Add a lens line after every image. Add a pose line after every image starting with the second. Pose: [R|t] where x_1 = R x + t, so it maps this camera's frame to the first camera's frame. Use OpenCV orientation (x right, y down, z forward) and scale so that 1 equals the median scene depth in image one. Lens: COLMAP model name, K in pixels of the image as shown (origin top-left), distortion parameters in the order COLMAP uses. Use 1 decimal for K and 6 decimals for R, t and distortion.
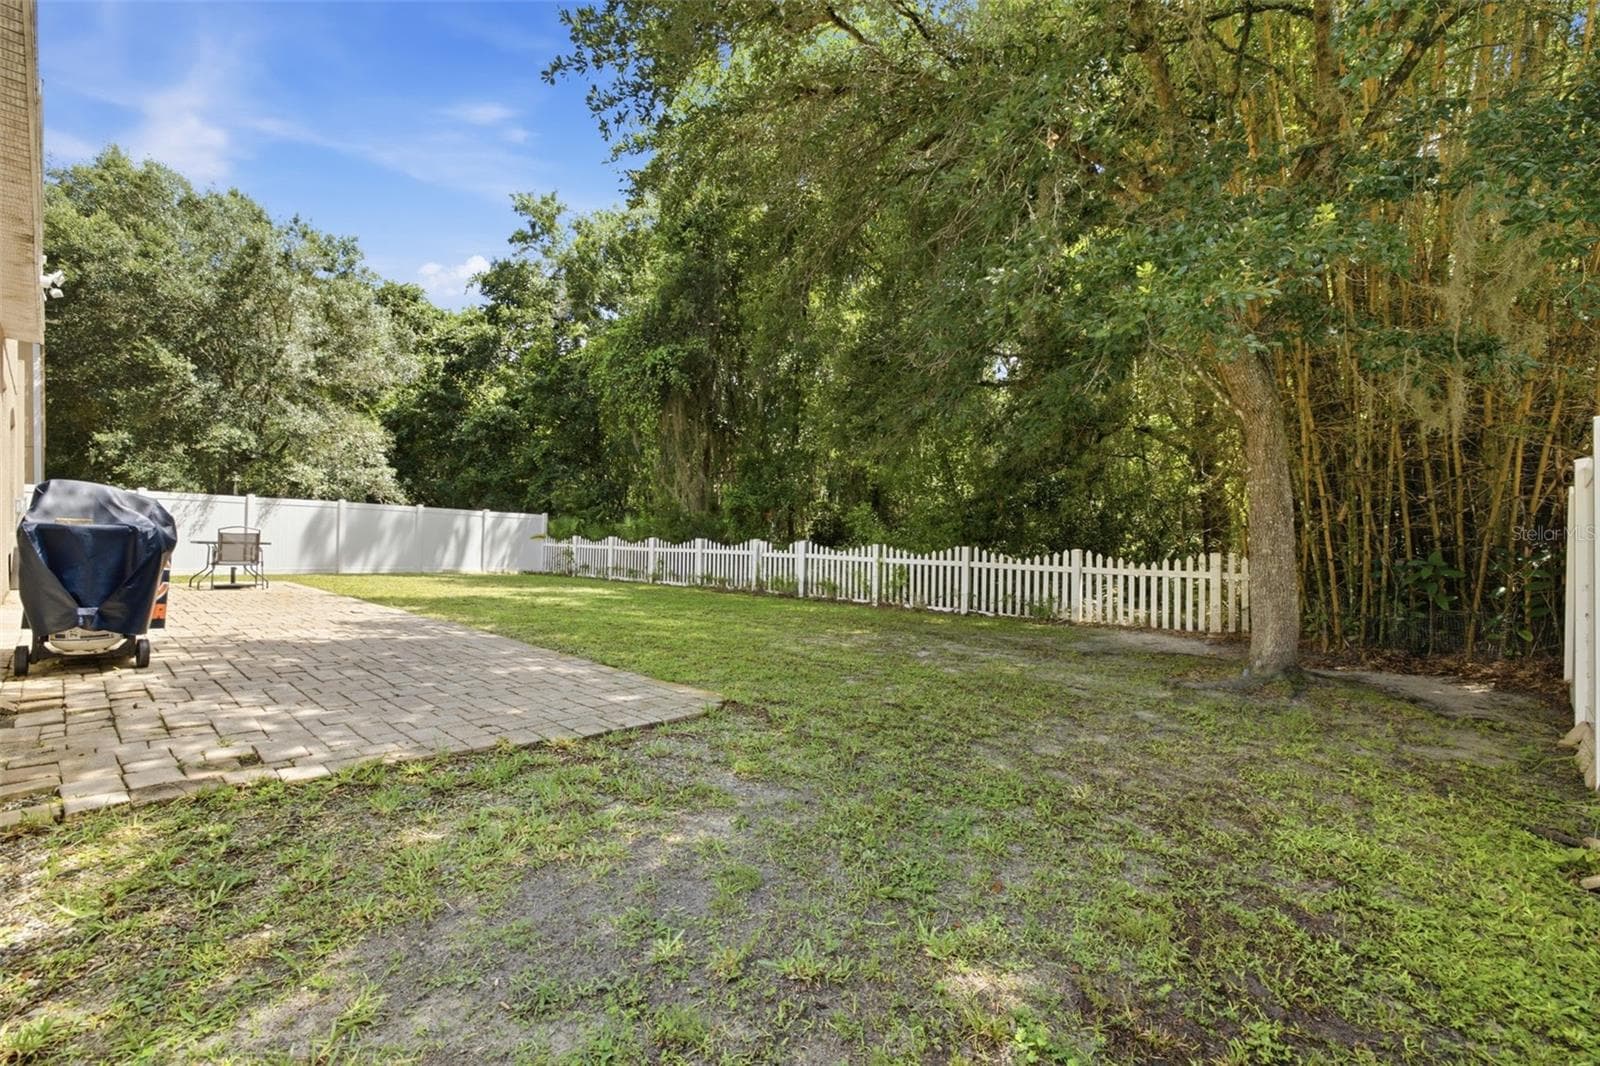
lens RADIAL K [[698.9, 0, 798.3], [0, 698.9, 536.4], [0, 0, 1]] dist [-0.005210, -0.000844]
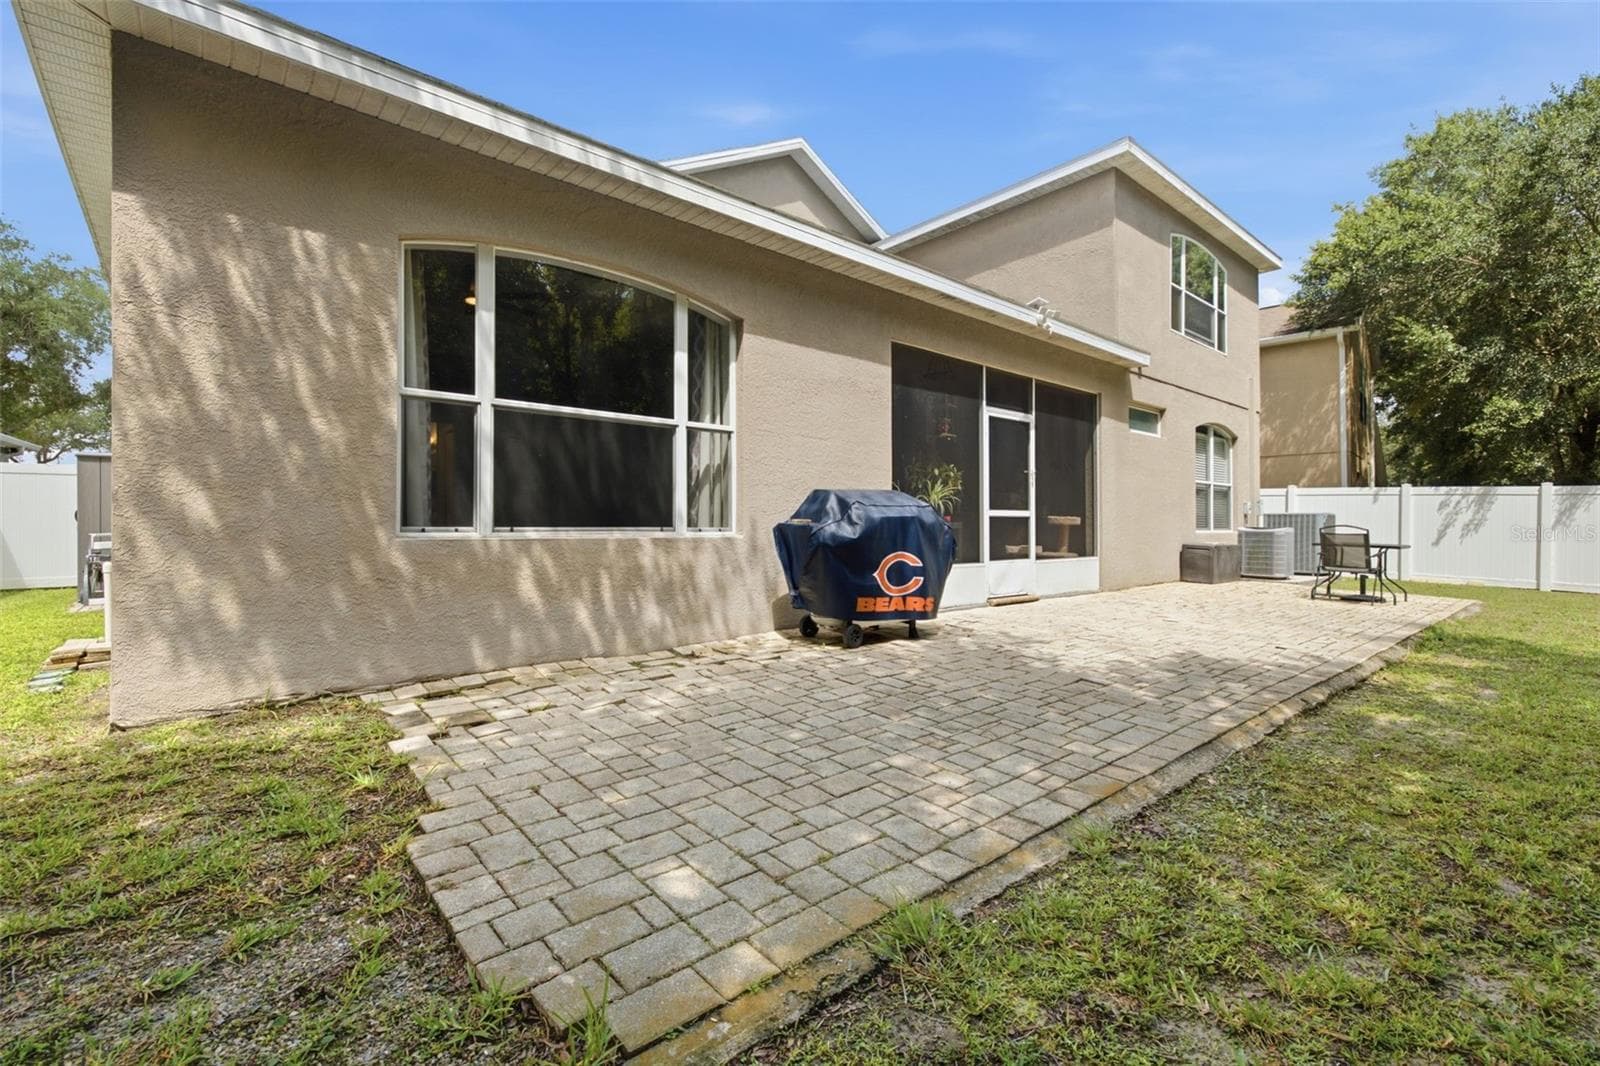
lens RADIAL K [[698.9, 0, 796.6], [0, 698.9, 539.7], [0, 0, 1]] dist [-0.005210, -0.000844]
pose [[-0.117856, 0.005760, -0.993014, 0.077418], [-0.005809, 0.999962, 0.006490, 0.001285], [0.993014, 0.006533, -0.117818, 0.434171]]
